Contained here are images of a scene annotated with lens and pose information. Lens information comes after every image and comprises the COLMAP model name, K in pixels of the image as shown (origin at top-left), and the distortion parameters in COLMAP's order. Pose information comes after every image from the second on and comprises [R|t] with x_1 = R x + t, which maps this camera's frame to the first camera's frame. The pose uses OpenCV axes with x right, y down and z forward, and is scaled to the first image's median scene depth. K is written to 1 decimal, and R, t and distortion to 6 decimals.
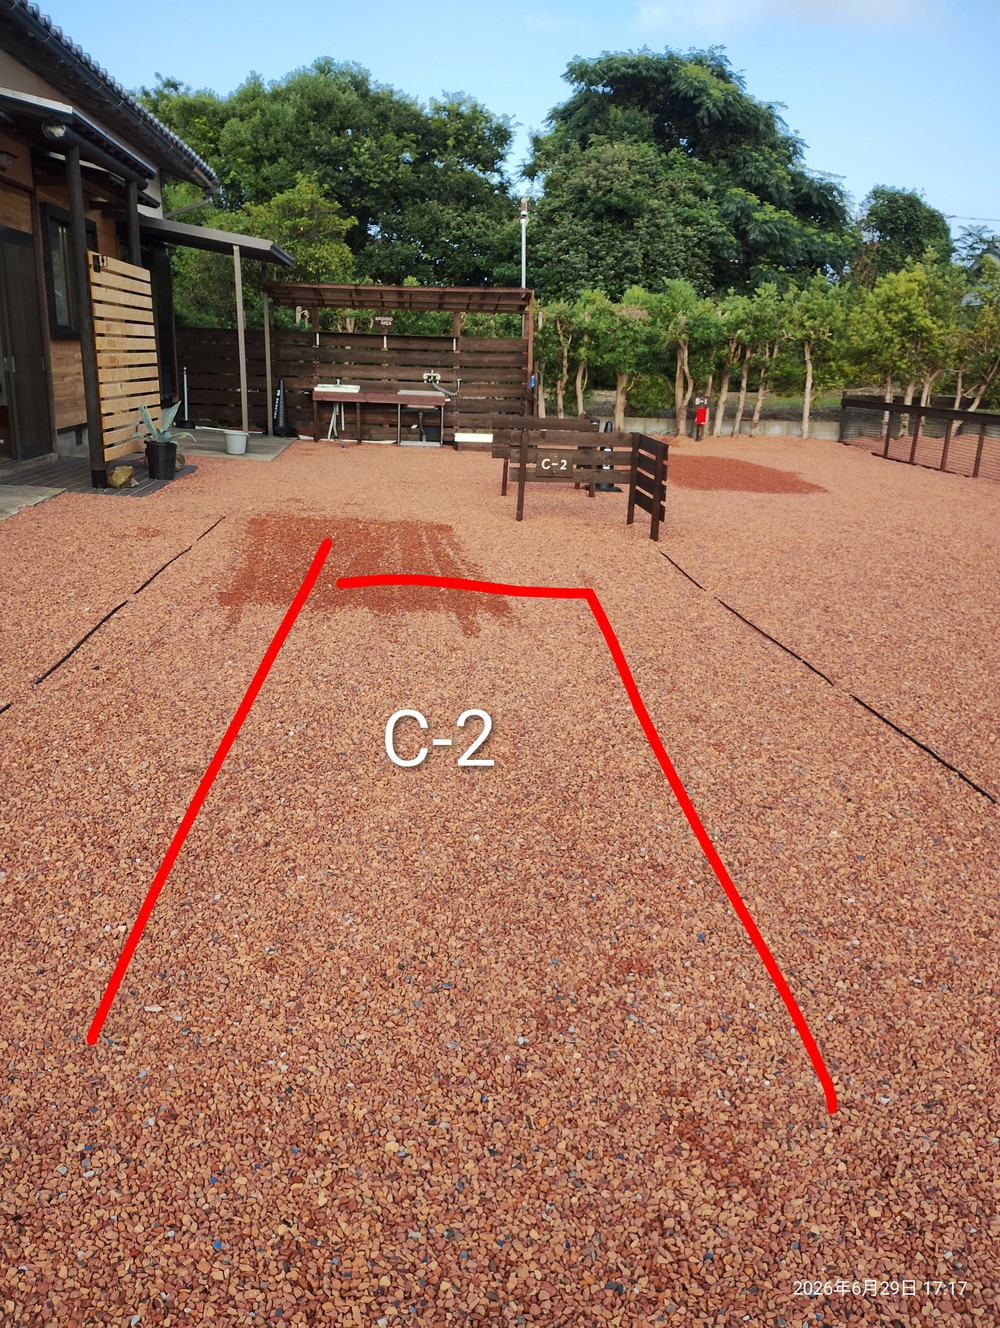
lens RADIAL K [[1114.5, 0, 496.0], [0, 1114.5, 682.9], [0, 0, 1]] dist [0.062804, -0.073430]
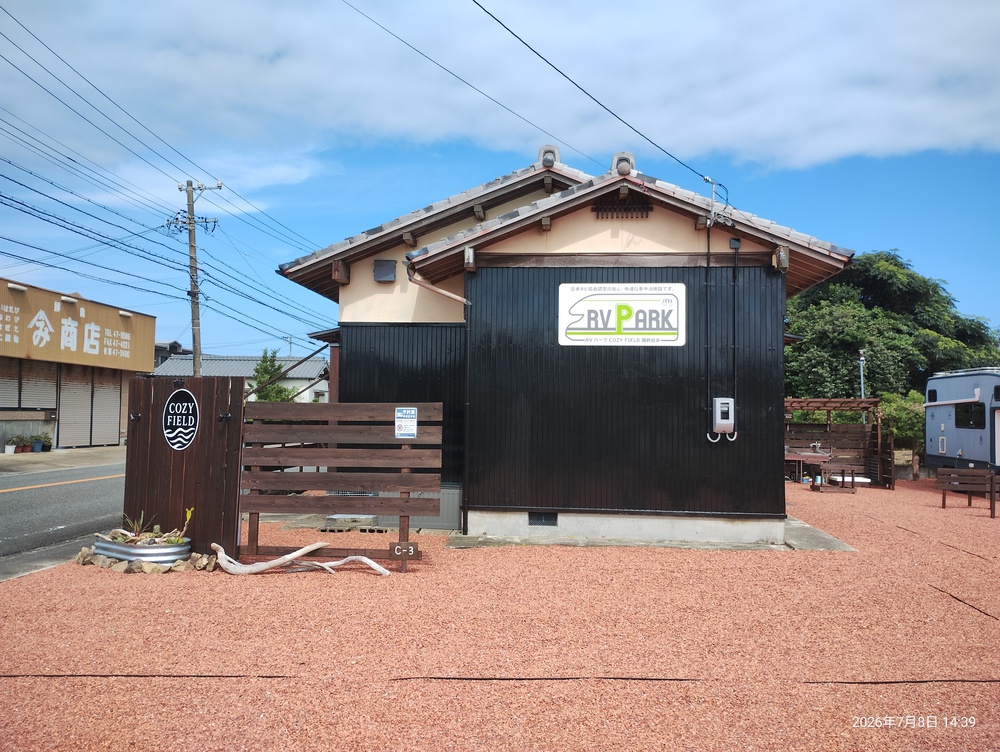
lens RADIAL K [[839.2, 0, 503.3], [0, 839.2, 371.1], [0, 0, 1]] dist [0.062804, -0.073430]
pose [[0.986143, -0.023671, -0.164200, -0.283979], [-0.033131, 0.941729, -0.334736, 0.071605], [0.162556, 0.335538, 0.927896, -0.322355]]
